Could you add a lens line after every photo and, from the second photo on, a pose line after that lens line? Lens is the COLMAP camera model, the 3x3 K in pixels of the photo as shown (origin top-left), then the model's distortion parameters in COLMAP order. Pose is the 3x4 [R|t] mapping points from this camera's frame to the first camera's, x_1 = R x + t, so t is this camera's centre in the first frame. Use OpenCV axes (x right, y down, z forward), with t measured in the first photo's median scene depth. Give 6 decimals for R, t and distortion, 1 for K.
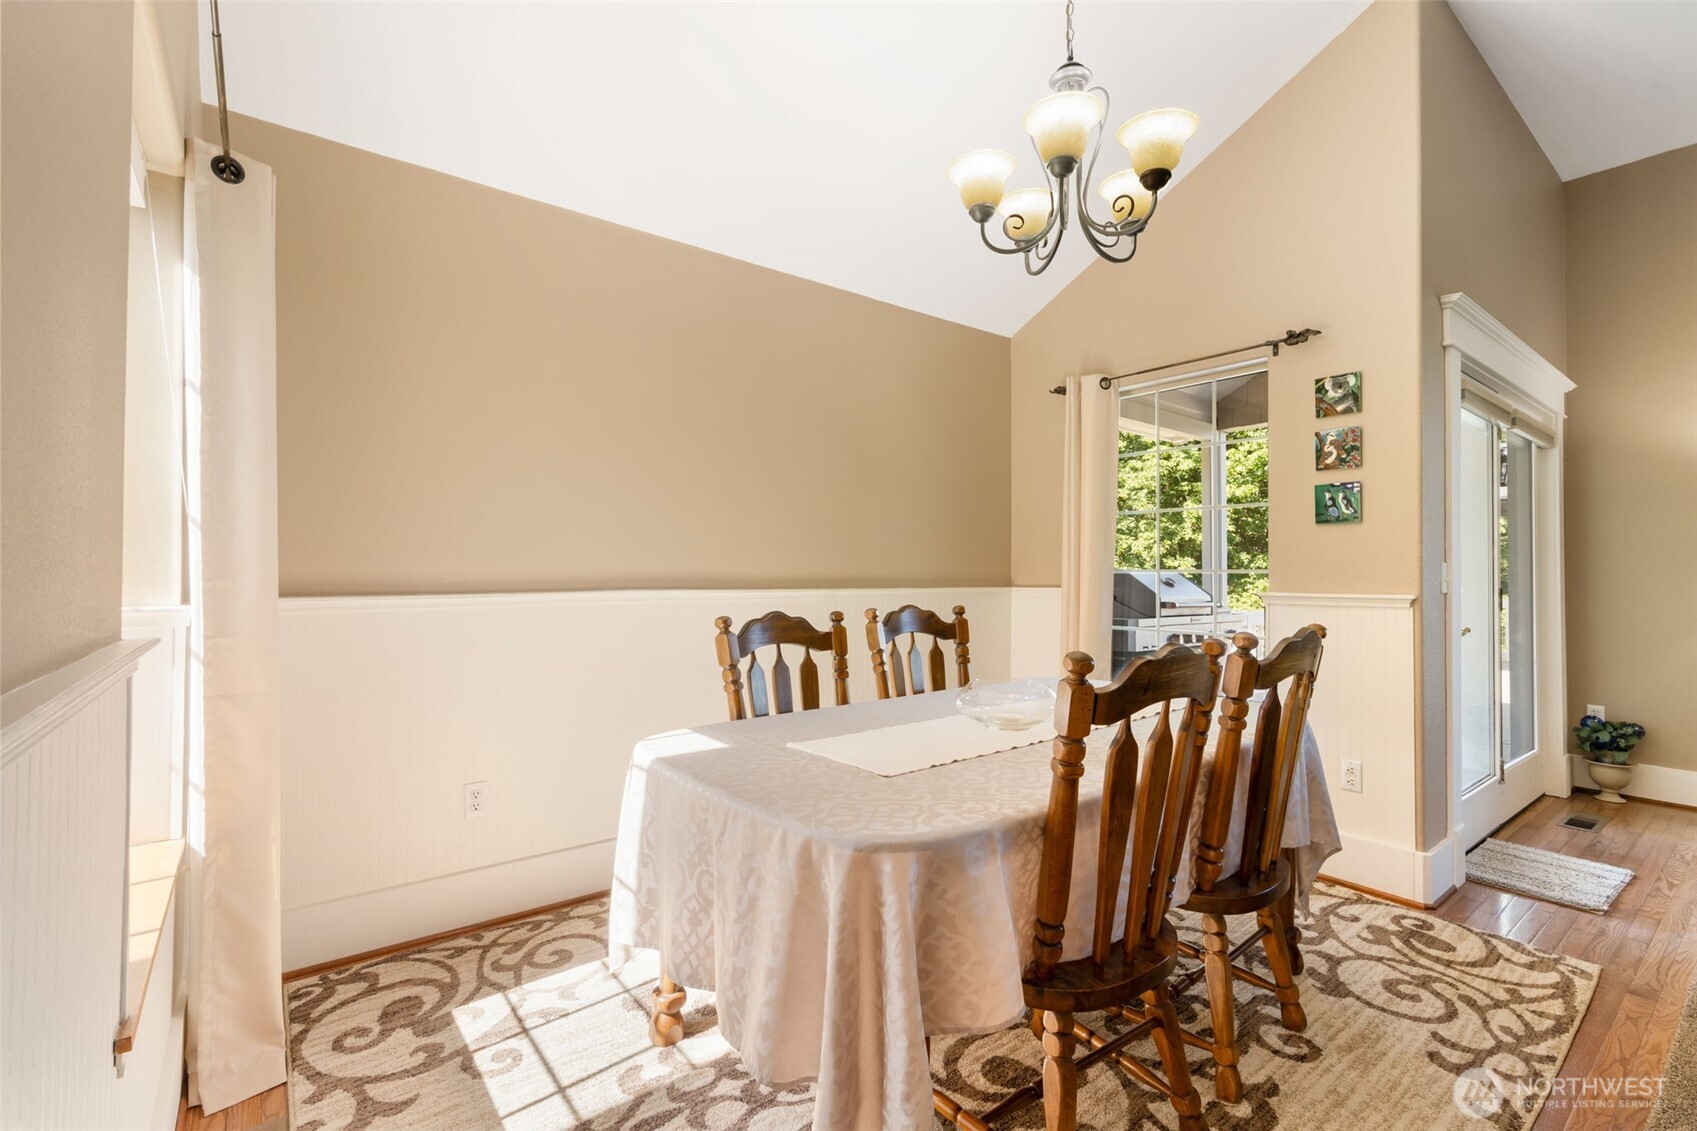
lens RADIAL K [[762.1, 0, 850.8], [0, 762.1, 568.0], [0, 0, 1]] dist [0.002758, -0.000516]
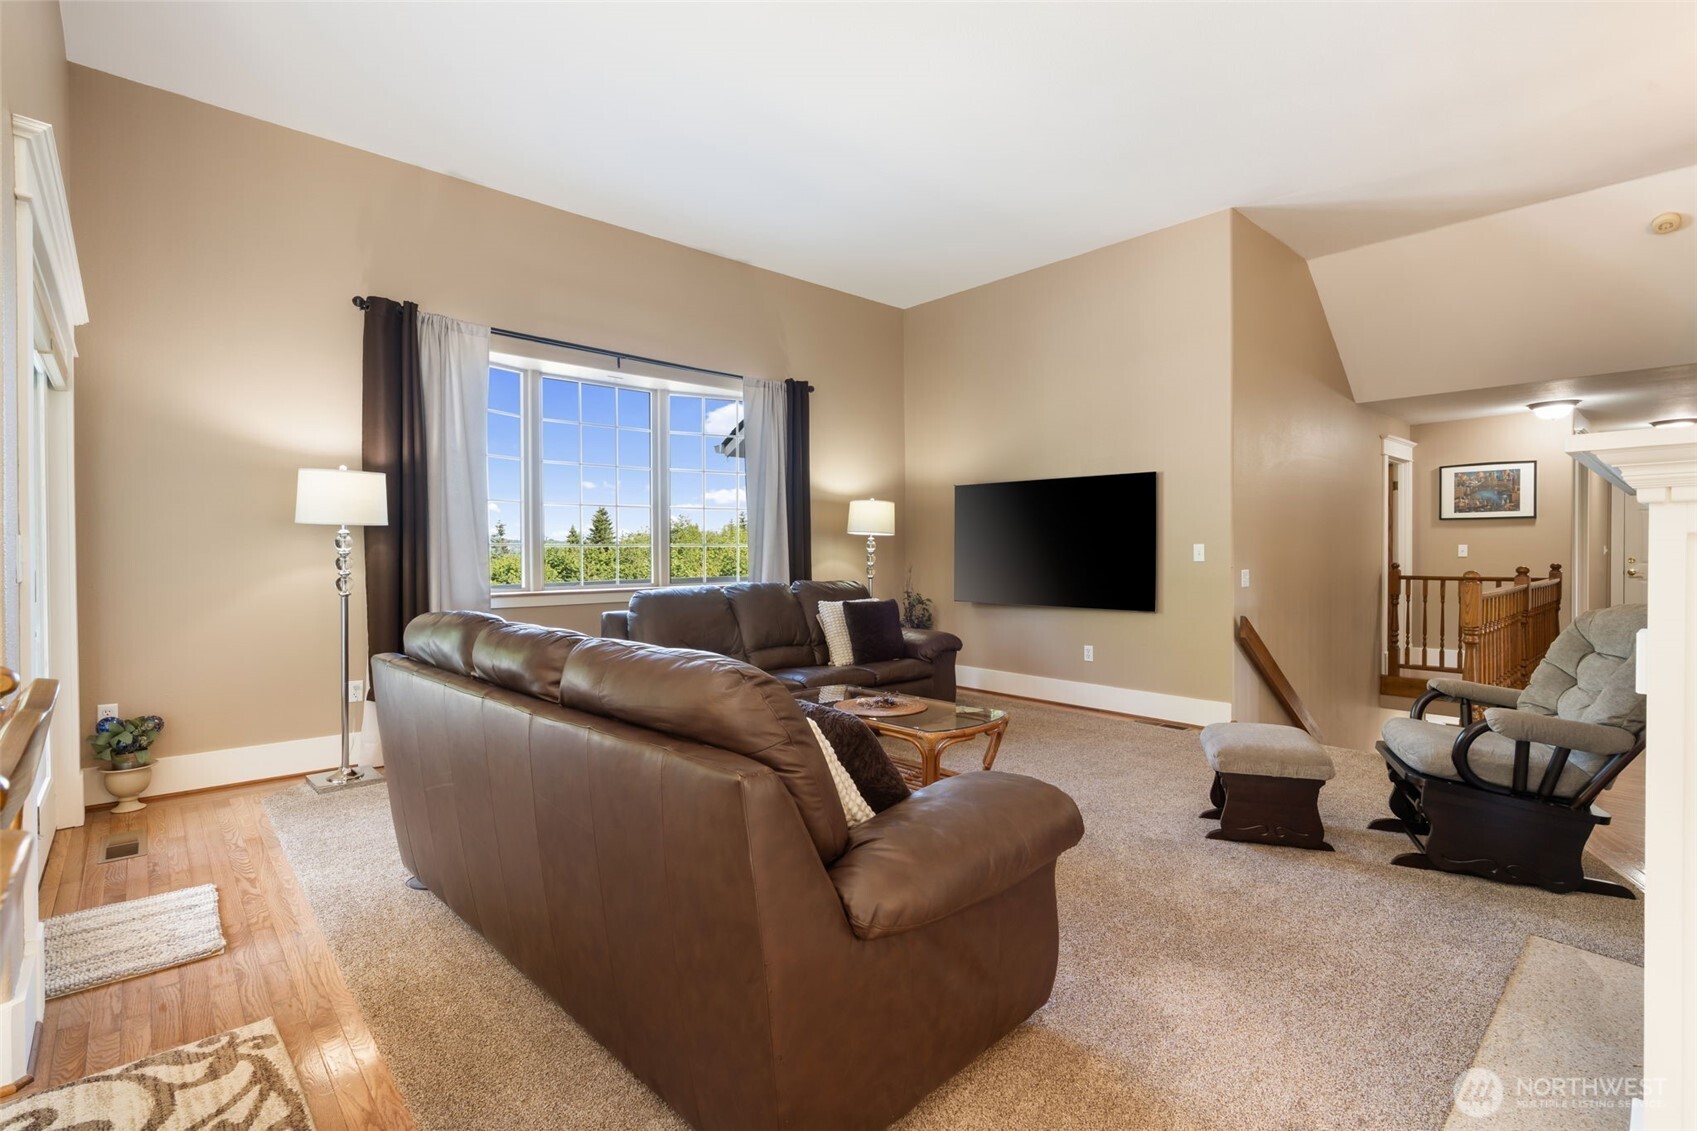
lens RADIAL K [[762.1, 0, 846.3], [0, 762.1, 567.4], [0, 0, 1]] dist [0.002758, -0.000516]
pose [[-0.096290, -0.016332, 0.995219, 0.070341], [-0.020777, 0.999680, 0.014394, -0.002627], [-0.995136, -0.019292, -0.096598, 0.375815]]
